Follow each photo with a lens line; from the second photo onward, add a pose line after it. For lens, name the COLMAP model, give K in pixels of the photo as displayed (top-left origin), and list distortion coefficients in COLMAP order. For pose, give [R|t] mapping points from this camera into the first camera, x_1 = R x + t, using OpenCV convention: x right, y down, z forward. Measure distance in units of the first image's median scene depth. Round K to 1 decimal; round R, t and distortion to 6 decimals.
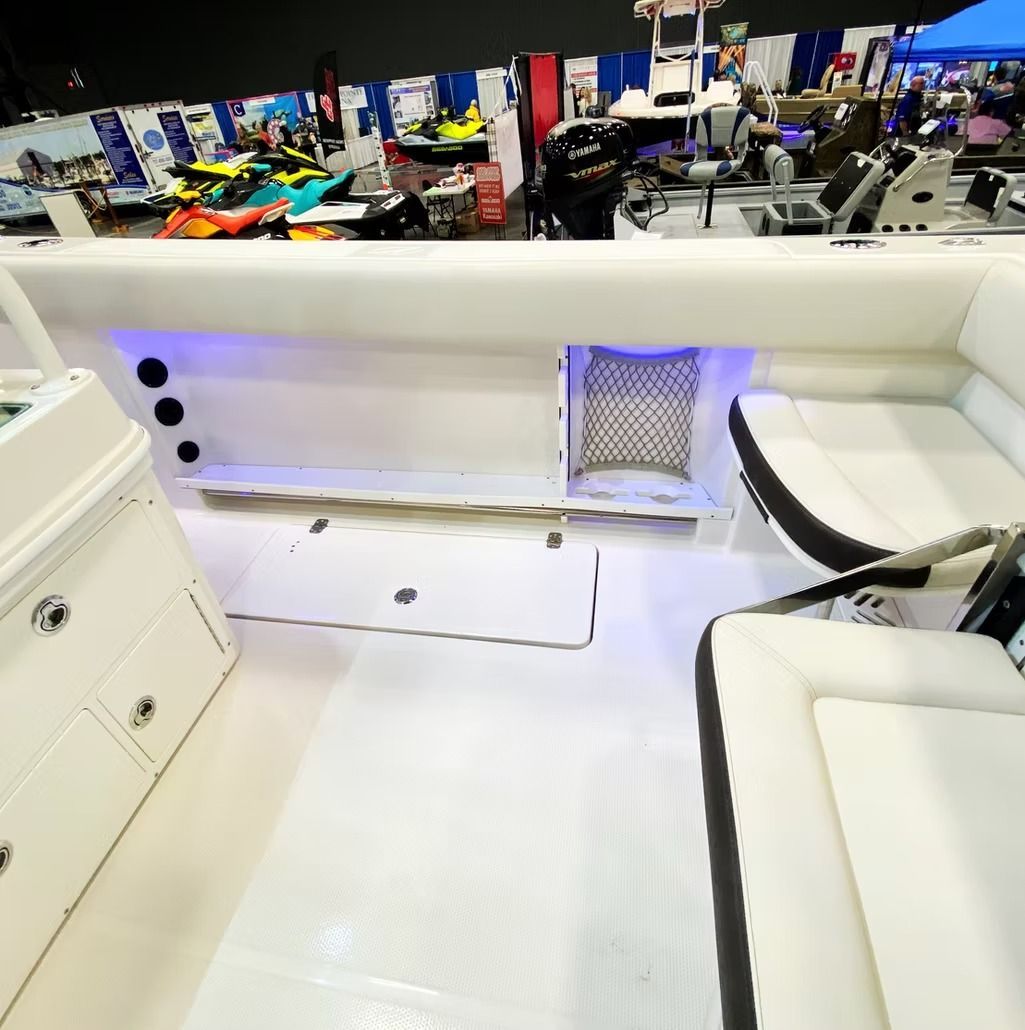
lens RADIAL K [[564.0, 0, 515.8], [0, 564.0, 510.3], [0, 0, 1]] dist [0.014588, -0.018135]
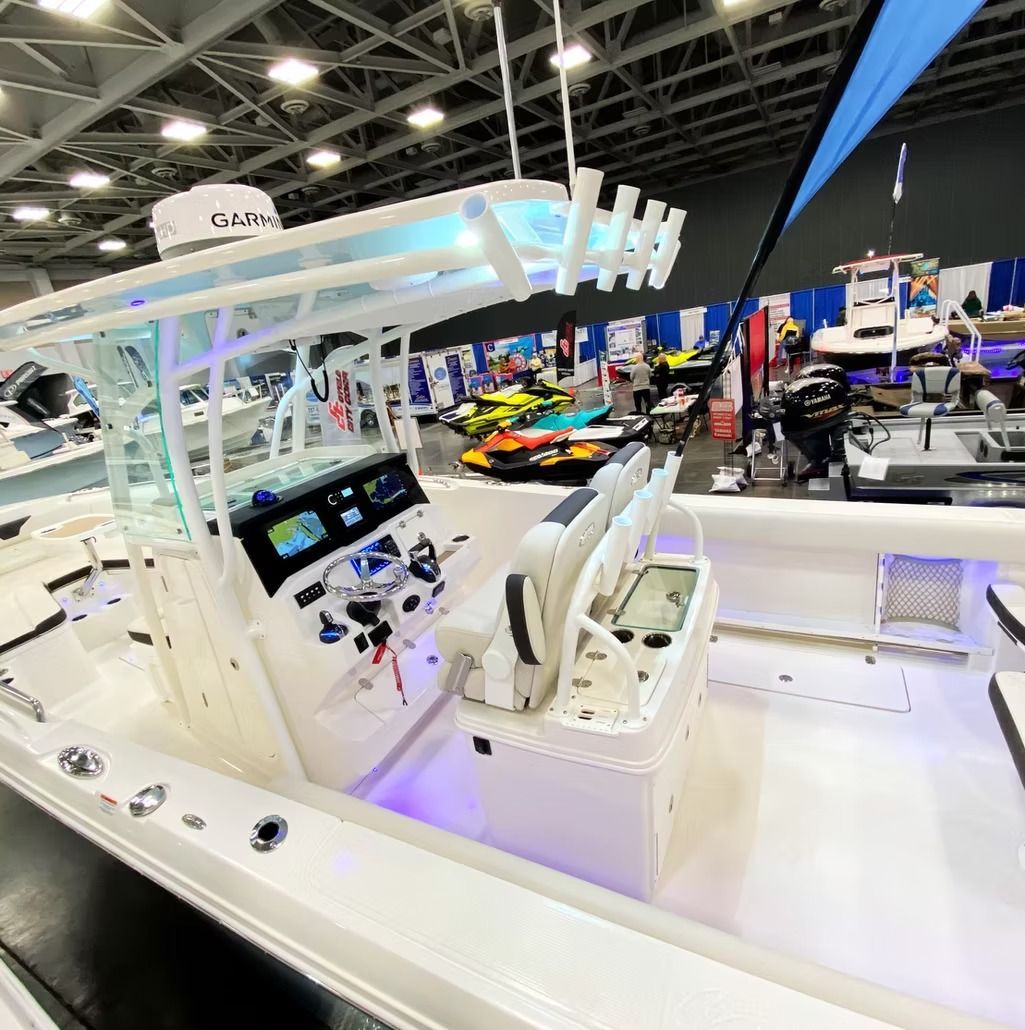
lens RADIAL K [[556.1, 0, 512.5], [0, 556.1, 515.0], [0, 0, 1]] dist [0.031483, -0.028135]
pose [[0.954610, 0.037170, -0.295531, -0.110641], [-0.120621, 0.955429, -0.269455, 0.051212], [0.272343, 0.292871, 0.916546, -0.228709]]
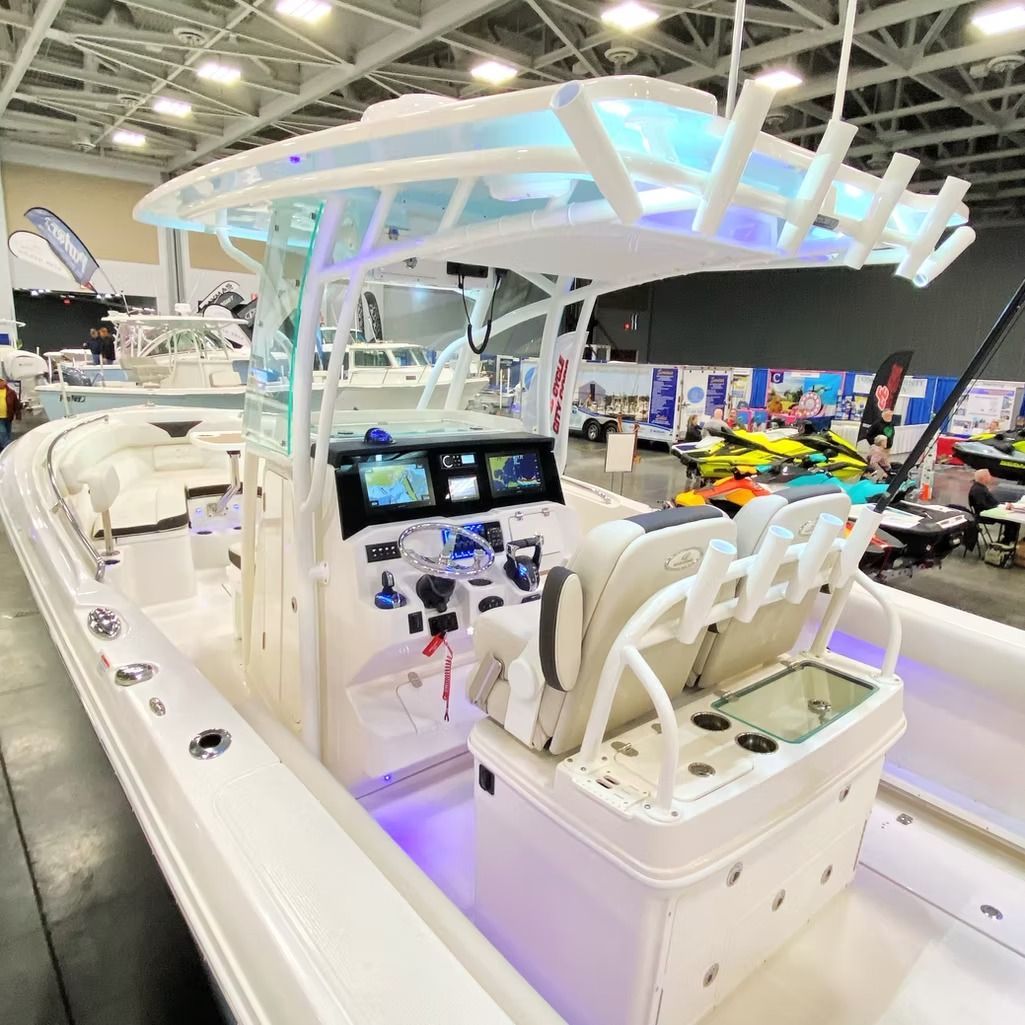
lens RADIAL K [[723.3, 0, 512.5], [0, 723.3, 512.5], [0, 0, 1]] dist [0.086464, -0.113088]
pose [[0.759179, 0.260815, -0.596341, -0.054307], [-0.479958, 0.843184, -0.242242, 0.062806], [0.439645, 0.470124, 0.765307, -0.212626]]
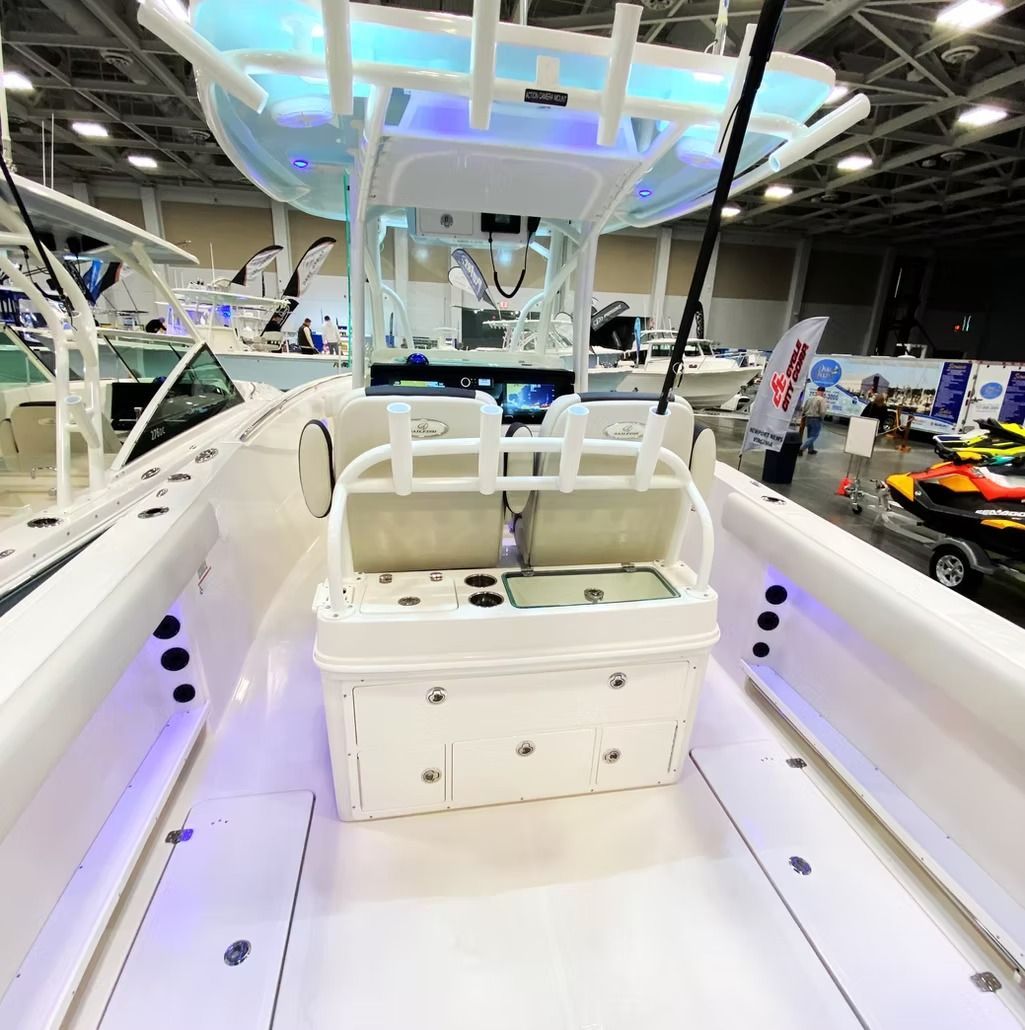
lens RADIAL K [[552.6, 0, 516.8], [0, 552.6, 513.7], [0, 0, 1]] dist [0.021013, -0.020079]
pose [[0.346575, 0.385627, -0.855089, 0.057932], [-0.631756, 0.769795, 0.091106, -0.026570], [0.693376, 0.508633, 0.510414, -0.063500]]
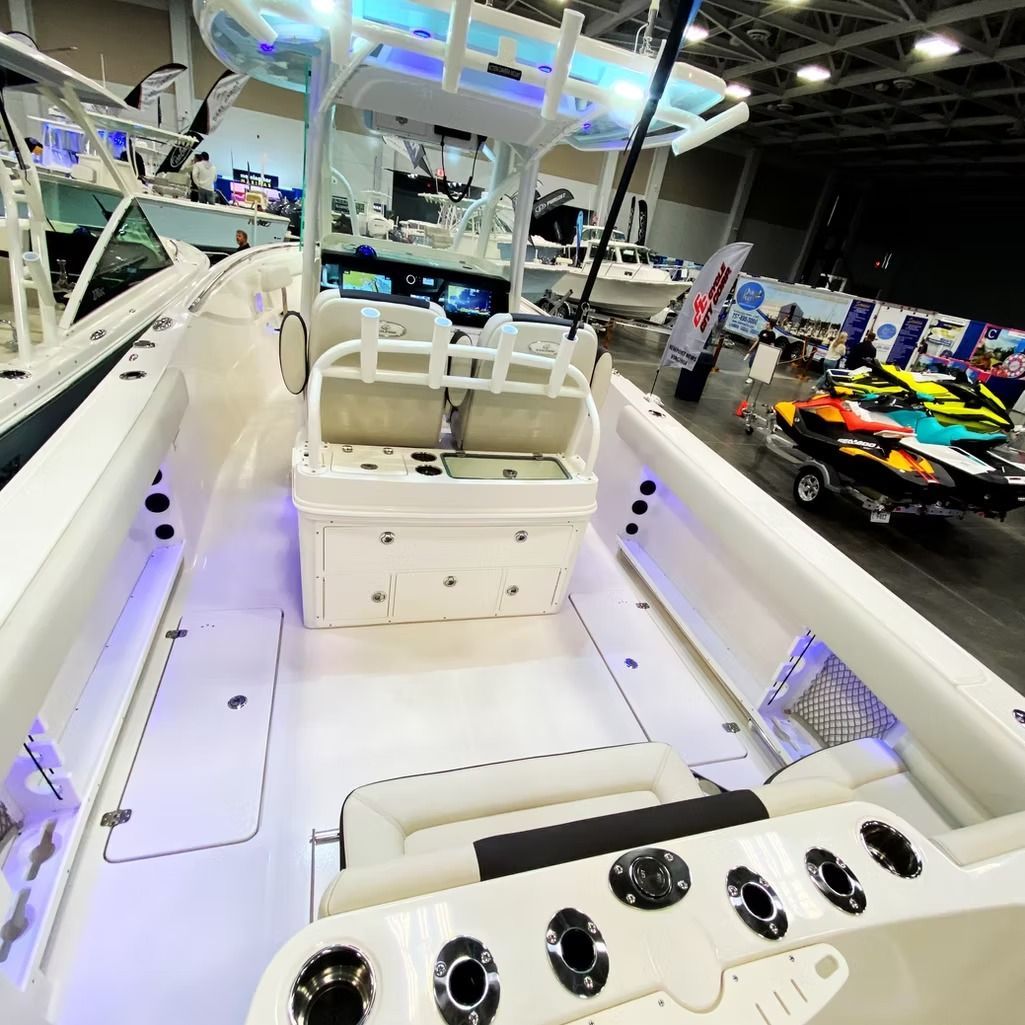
lens RADIAL K [[553.4, 0, 516.9], [0, 553.4, 508.7], [0, 0, 1]] dist [0.031483, -0.028135]
pose [[0.423621, 0.553108, -0.717368, 0.119769], [-0.703570, 0.699719, 0.124027, -0.026989], [0.570557, 0.452178, 0.685566, -0.106994]]
